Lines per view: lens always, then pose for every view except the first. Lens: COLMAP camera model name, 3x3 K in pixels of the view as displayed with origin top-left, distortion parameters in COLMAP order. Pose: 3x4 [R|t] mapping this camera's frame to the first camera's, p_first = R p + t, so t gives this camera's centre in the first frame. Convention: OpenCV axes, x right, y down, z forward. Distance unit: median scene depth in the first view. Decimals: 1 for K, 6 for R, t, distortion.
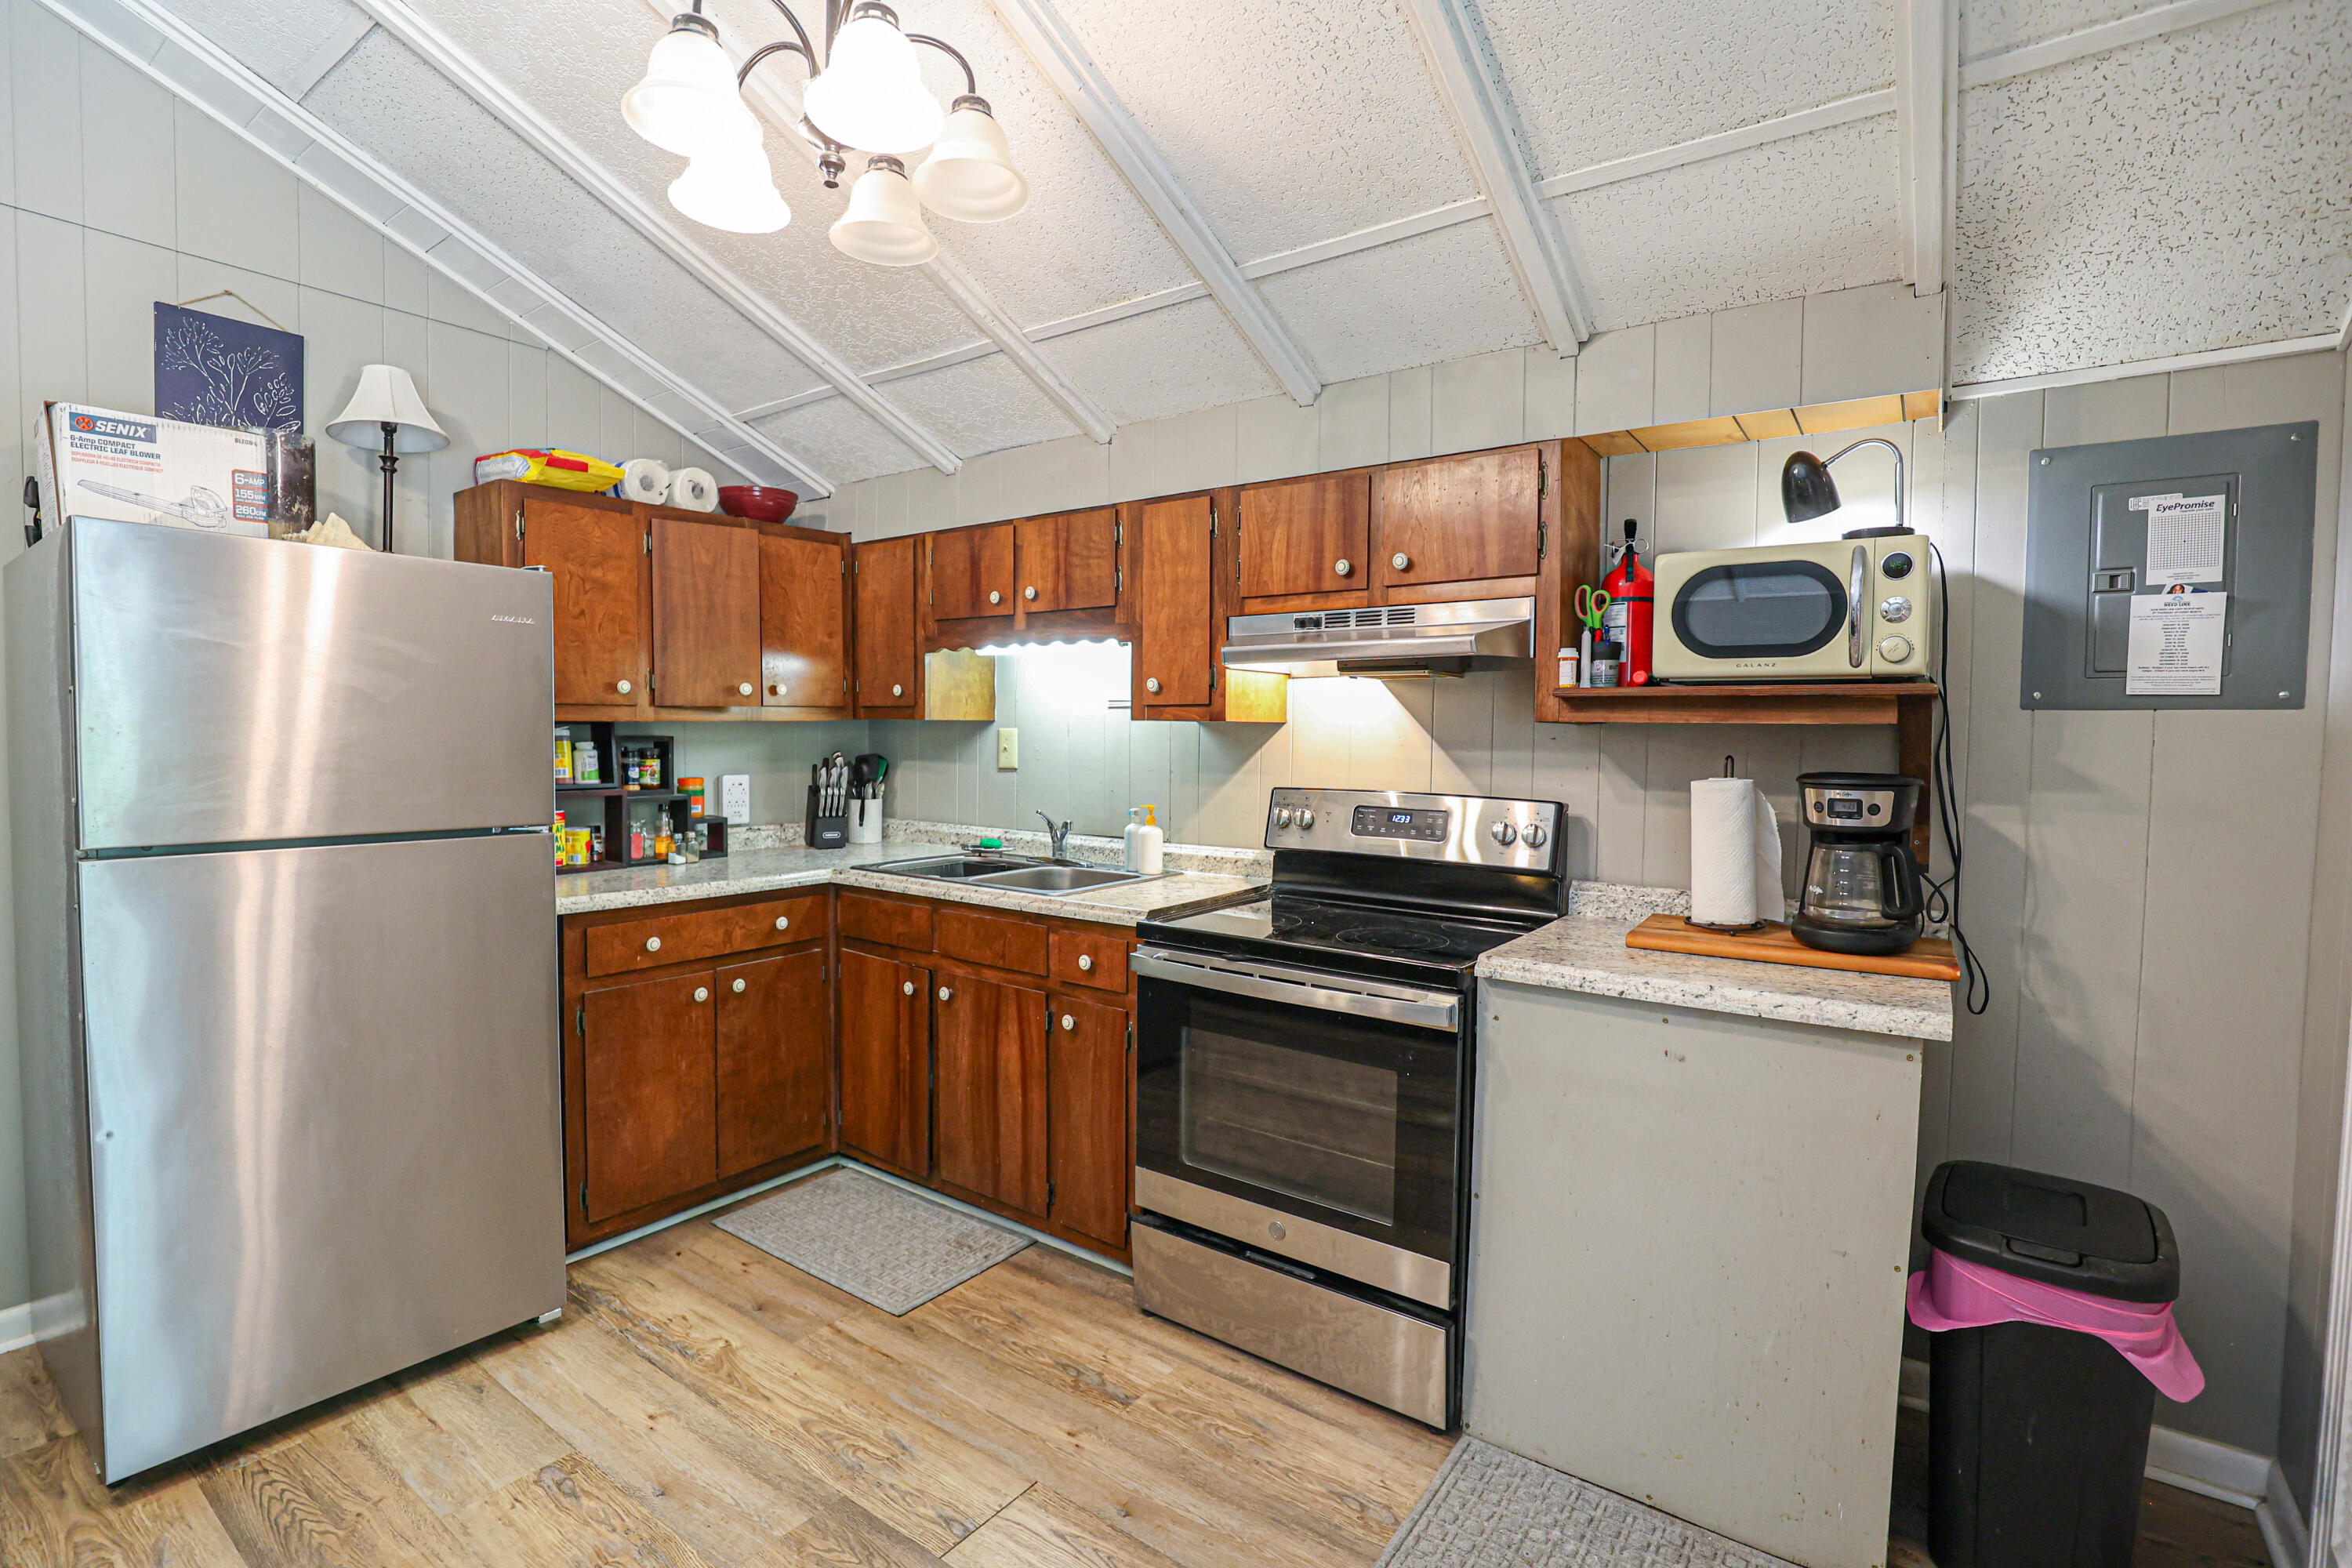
lens RADIAL K [[1076.9, 0, 1176.0], [0, 1076.9, 784.0], [0, 0, 1]] dist [-0.043267, 0.009887]
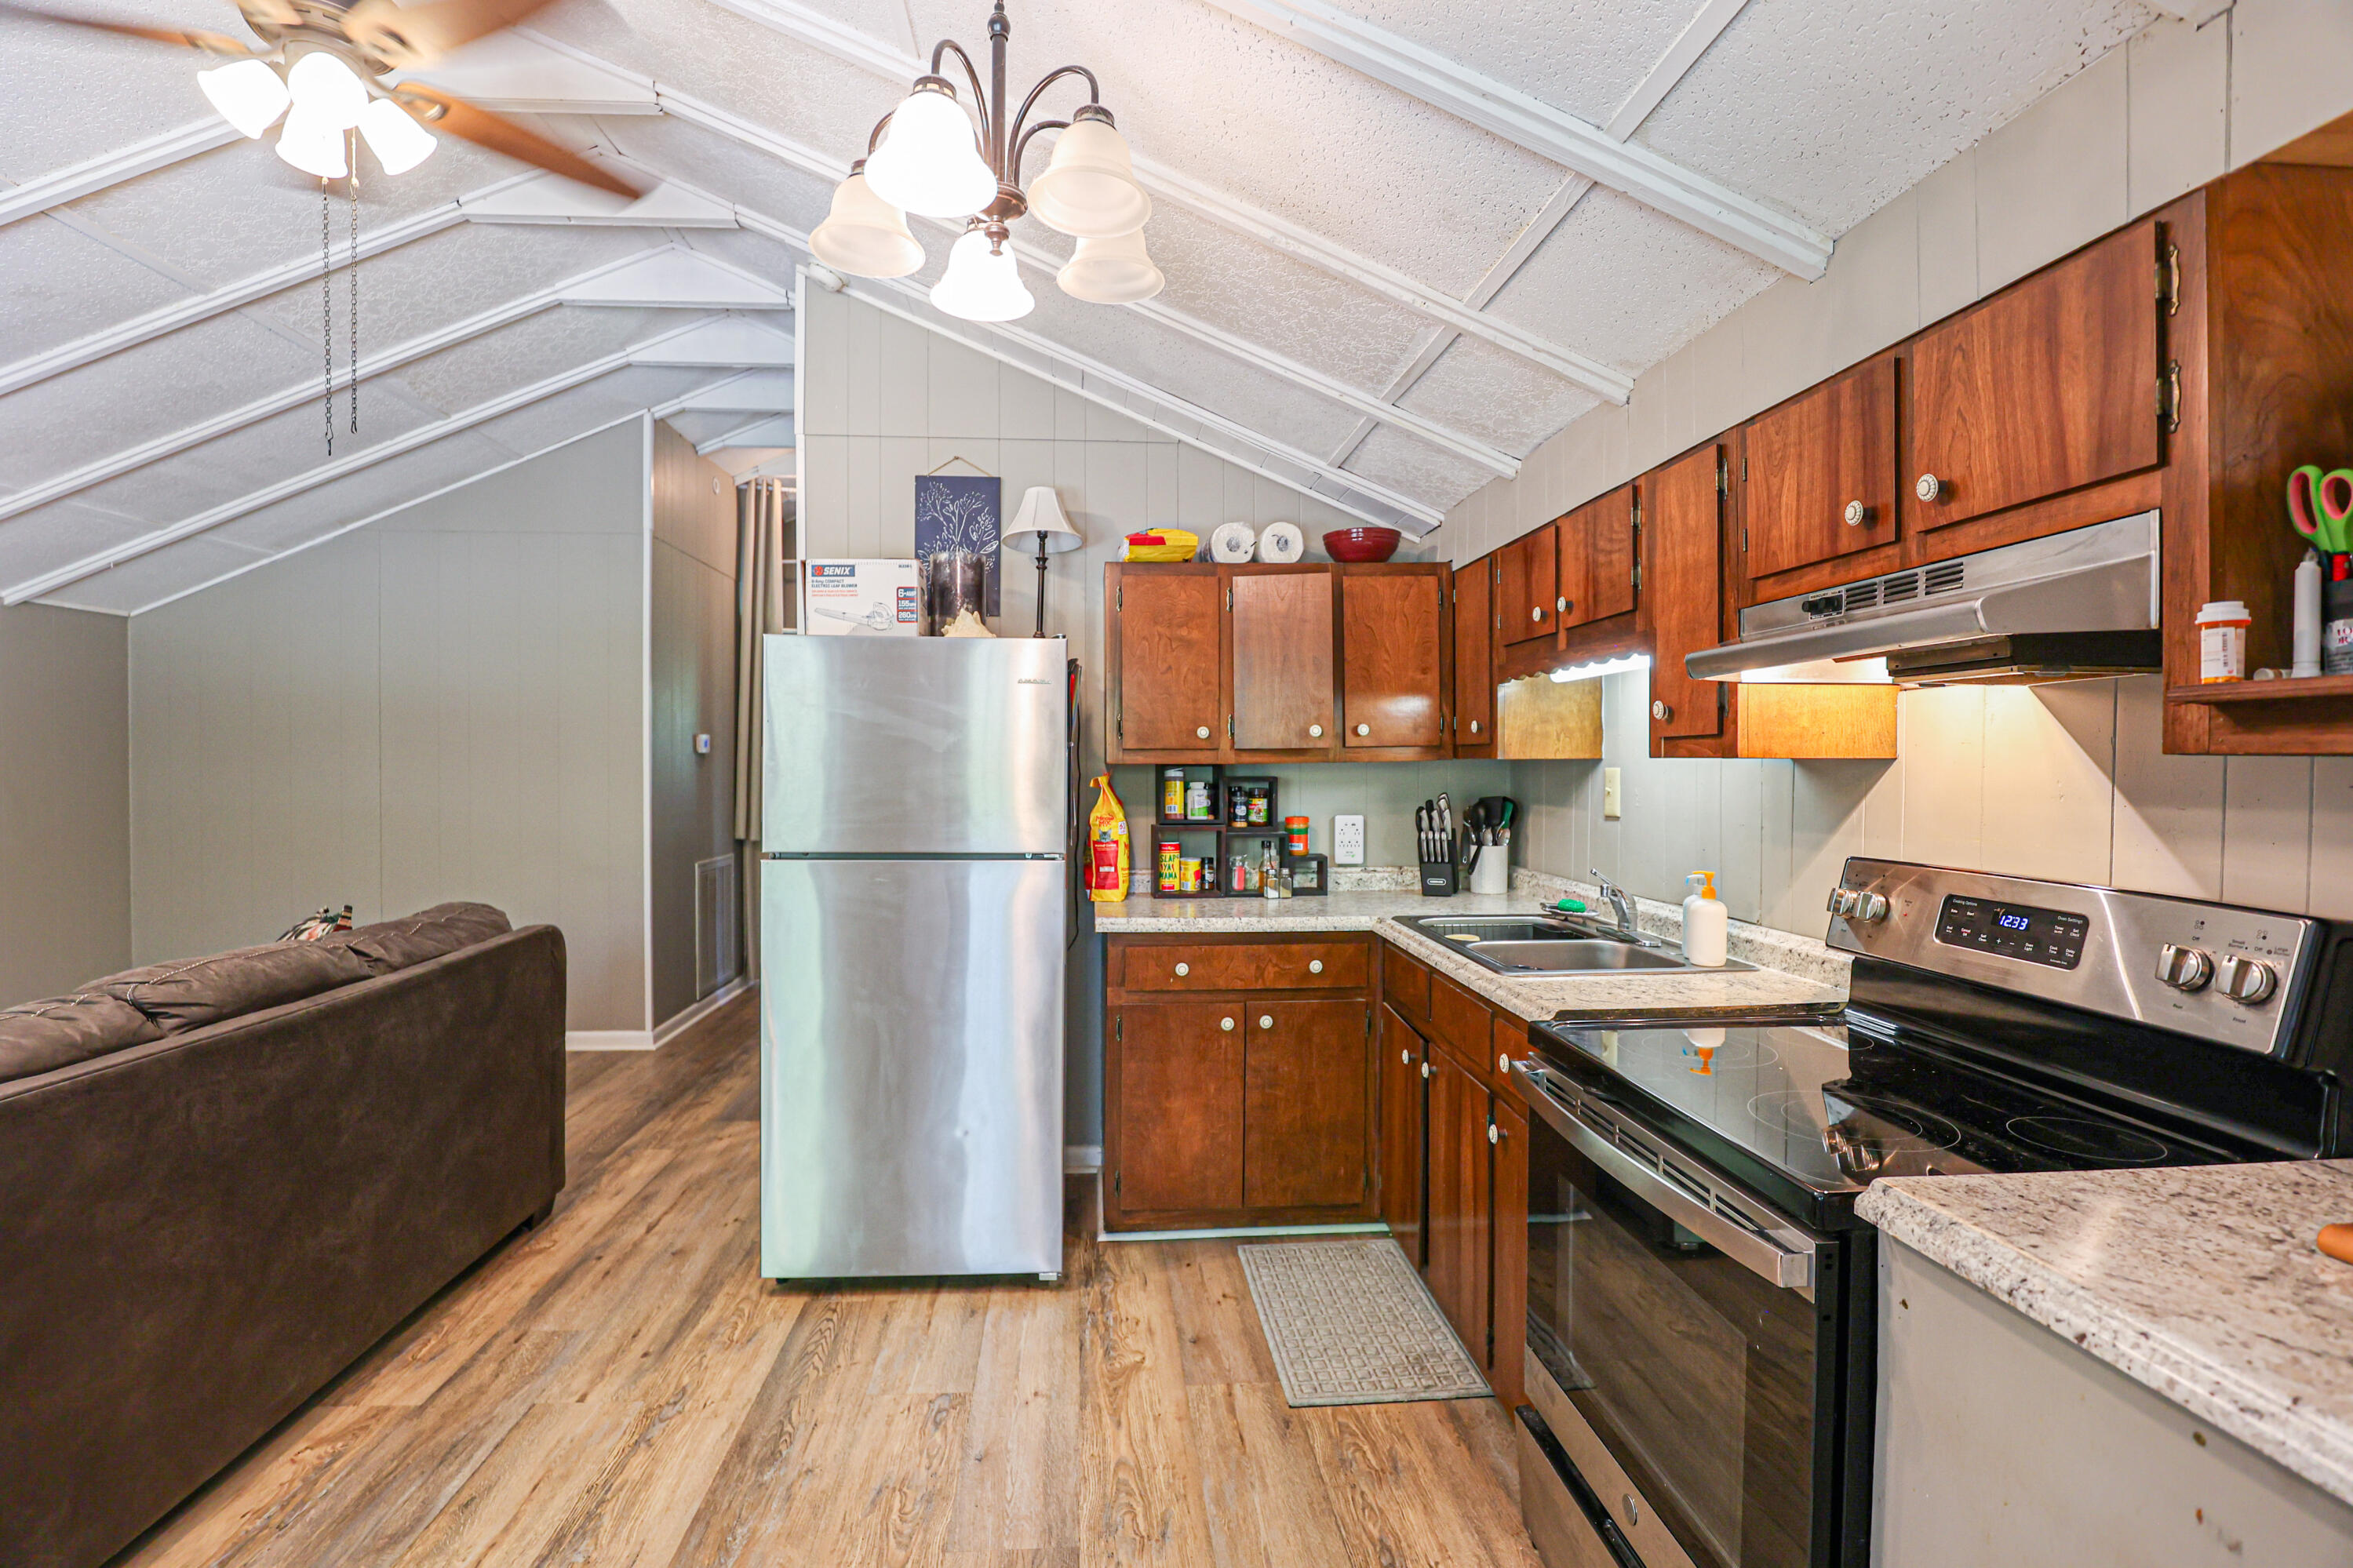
lens RADIAL K [[1095.0, 0, 1176.5], [0, 1095.0, 784.0], [0, 0, 1]] dist [-0.031259, 0.000569]
pose [[0.645904, 0.005678, -0.763397, 0.335576], [-0.032591, 0.999266, -0.020143, -0.014766], [0.762722, 0.037890, 0.645615, 0.255938]]
